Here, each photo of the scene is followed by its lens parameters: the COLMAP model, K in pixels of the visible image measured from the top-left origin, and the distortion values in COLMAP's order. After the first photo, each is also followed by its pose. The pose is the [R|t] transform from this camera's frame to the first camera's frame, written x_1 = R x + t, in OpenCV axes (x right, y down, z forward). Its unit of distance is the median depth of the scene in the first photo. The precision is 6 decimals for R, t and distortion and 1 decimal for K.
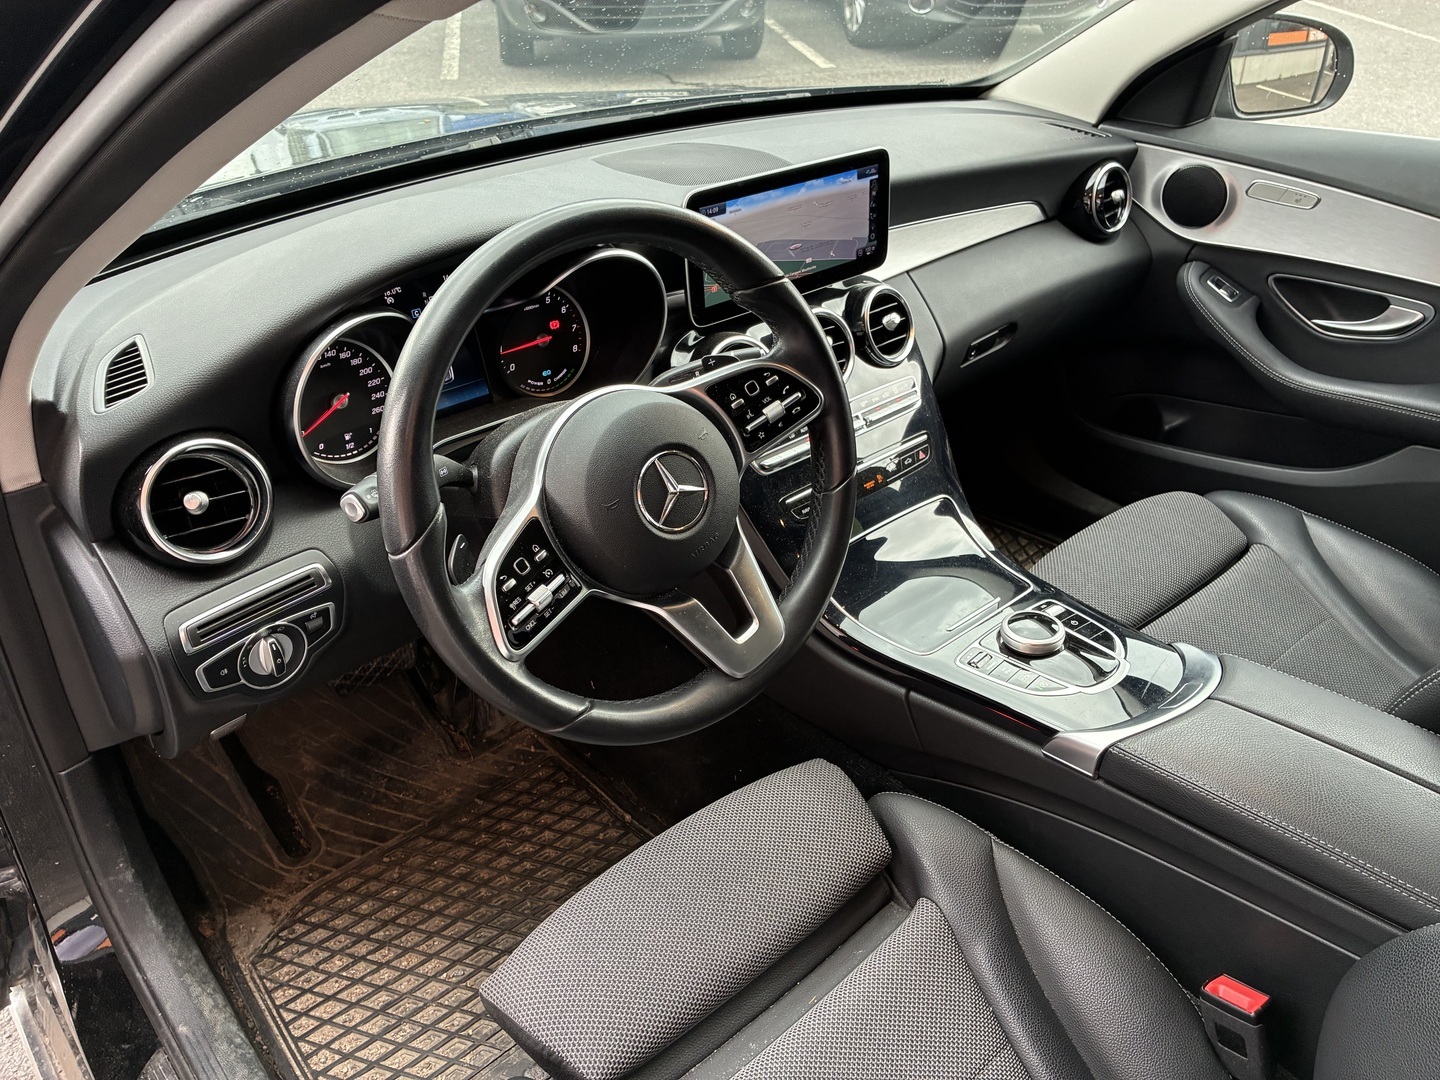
lens RADIAL K [[1099.4, 0, 731.1], [0, 1099.4, 543.6], [0, 0, 1]] dist [0.032259, -0.046597]
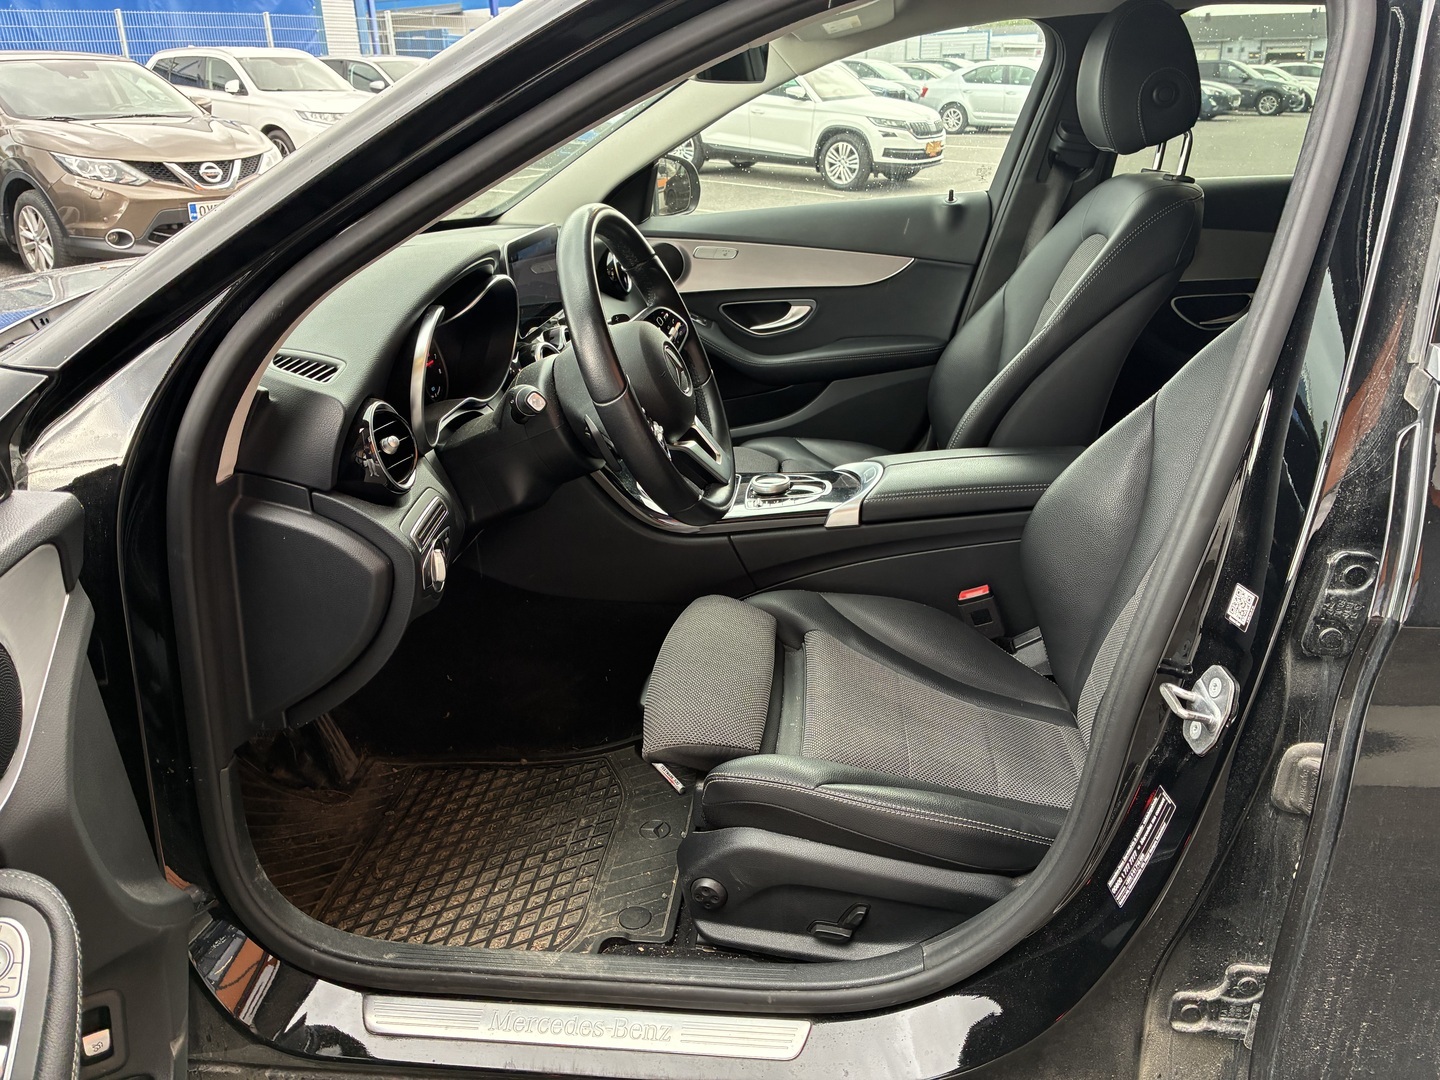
lens RADIAL K [[1099.4, 0, 731.1], [0, 1099.4, 543.6], [0, 0, 1]] dist [0.032259, -0.046597]
pose [[0.741226, -0.262572, 0.617771, -0.664354], [0.374590, 0.925493, -0.056085, 0.195363], [-0.557016, 0.272982, 0.784356, -0.161916]]
